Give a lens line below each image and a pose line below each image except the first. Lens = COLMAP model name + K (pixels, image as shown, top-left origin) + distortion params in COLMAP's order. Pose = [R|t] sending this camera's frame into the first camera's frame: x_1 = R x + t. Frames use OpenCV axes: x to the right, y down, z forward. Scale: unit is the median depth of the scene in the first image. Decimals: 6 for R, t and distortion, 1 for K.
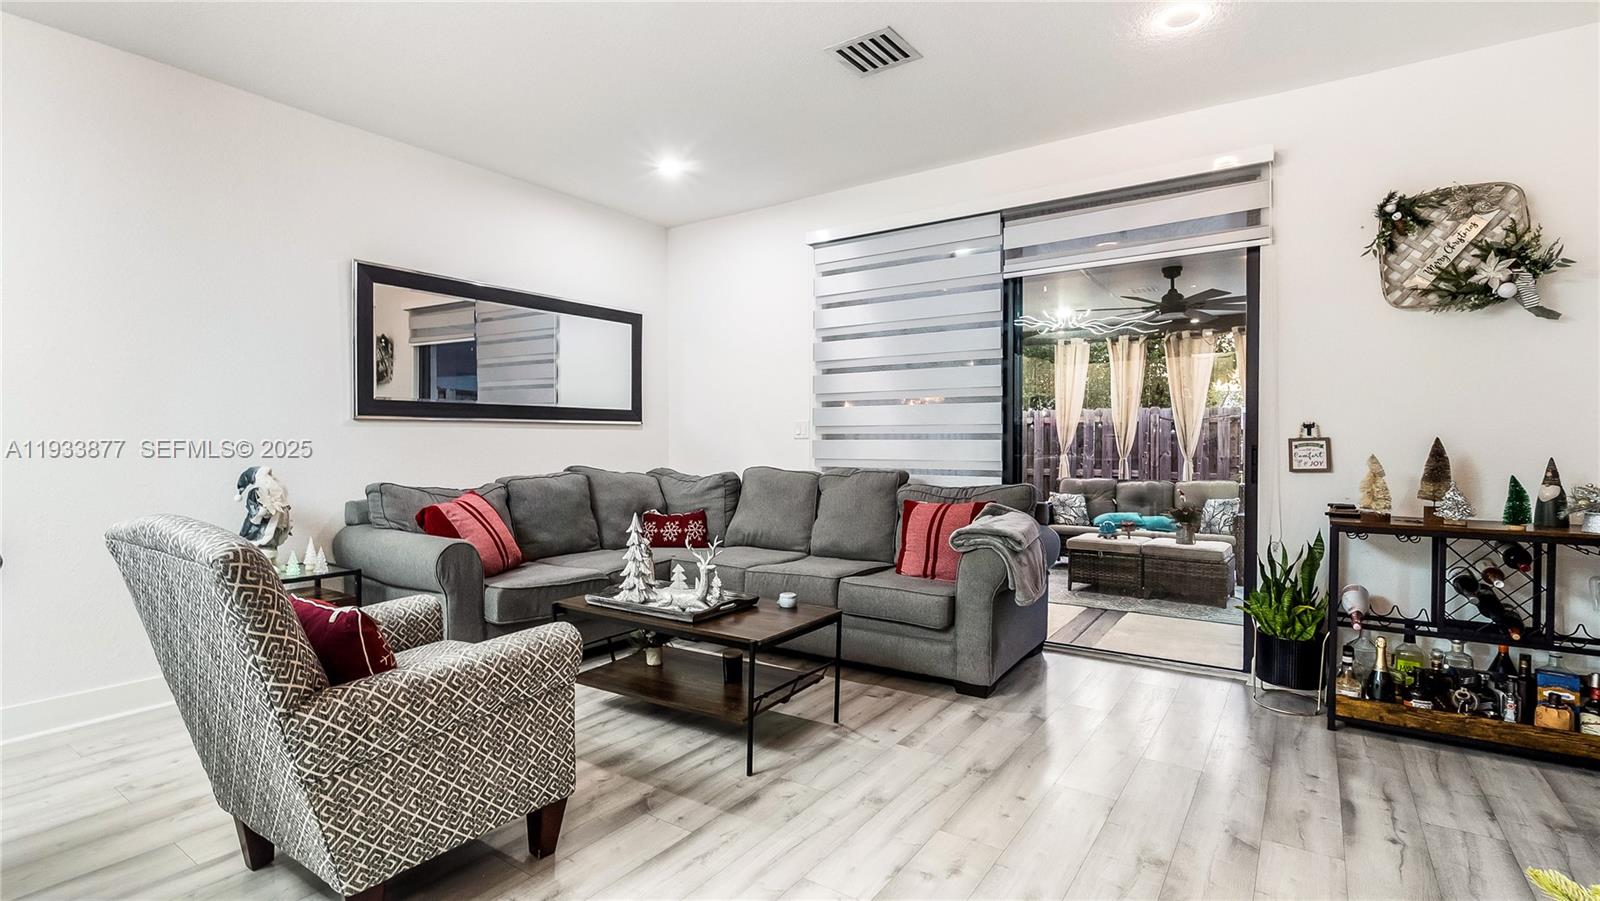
lens RADIAL K [[755.8, 0, 802.6], [0, 755.8, 445.3], [0, 0, 1]] dist [0.000912, 0.000234]
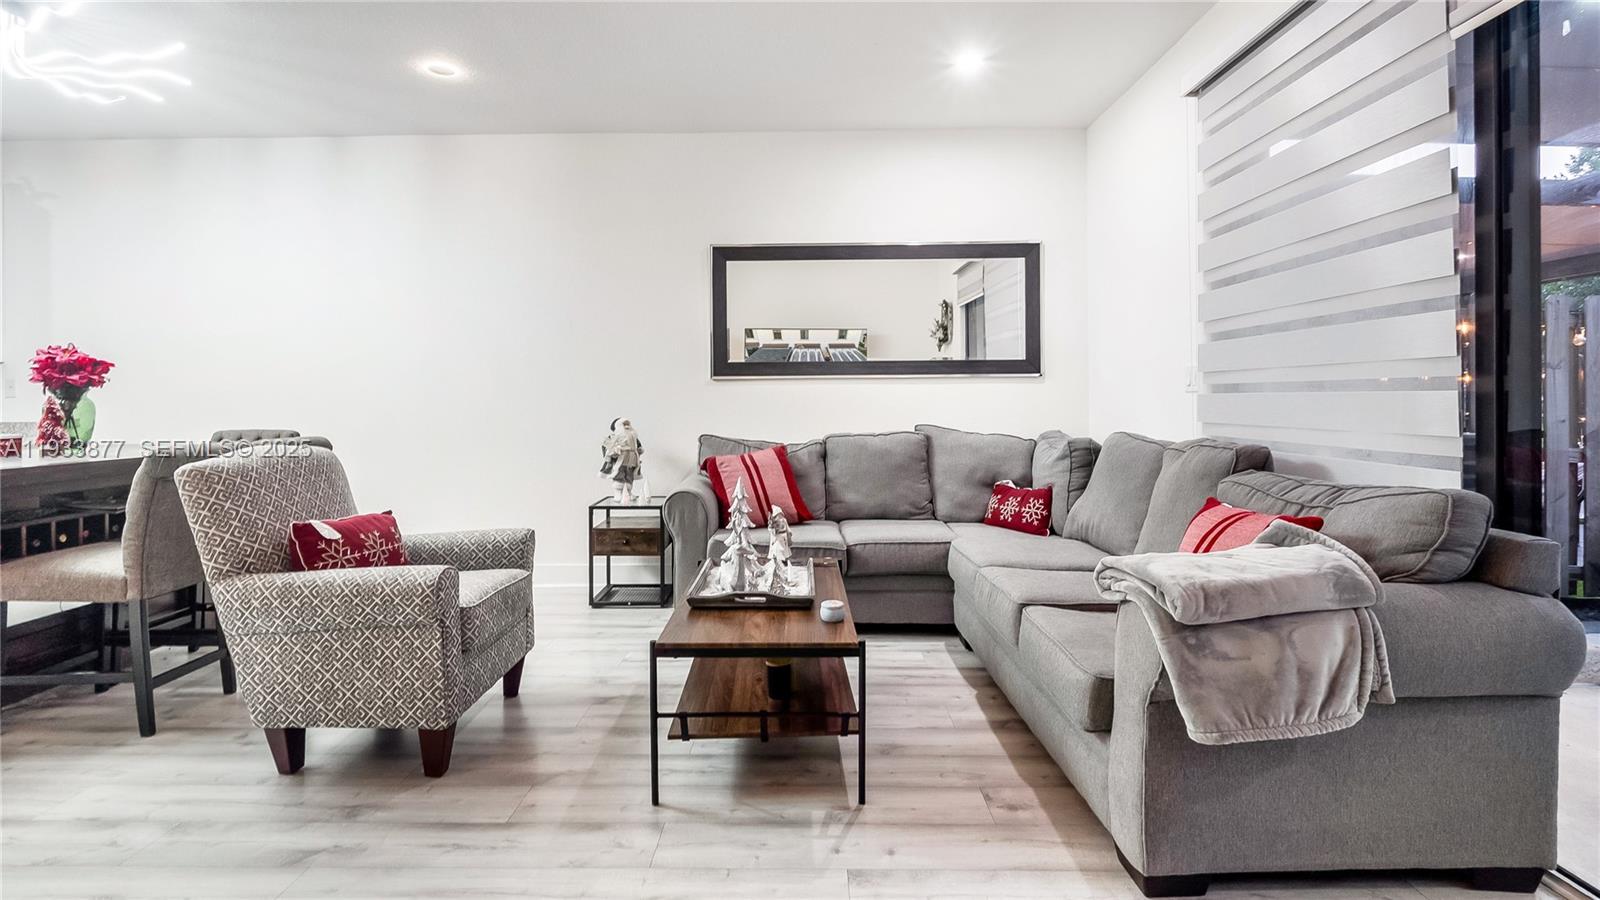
lens RADIAL K [[755.8, 0, 787.8], [0, 755.8, 408.4], [0, 0, 1]] dist [0.000912, 0.000234]
pose [[0.553376, 0.007669, -0.832896, 0.449428], [-0.003132, 0.999970, 0.007126, 0.001828], [0.832926, -0.001335, 0.553383, 0.437956]]
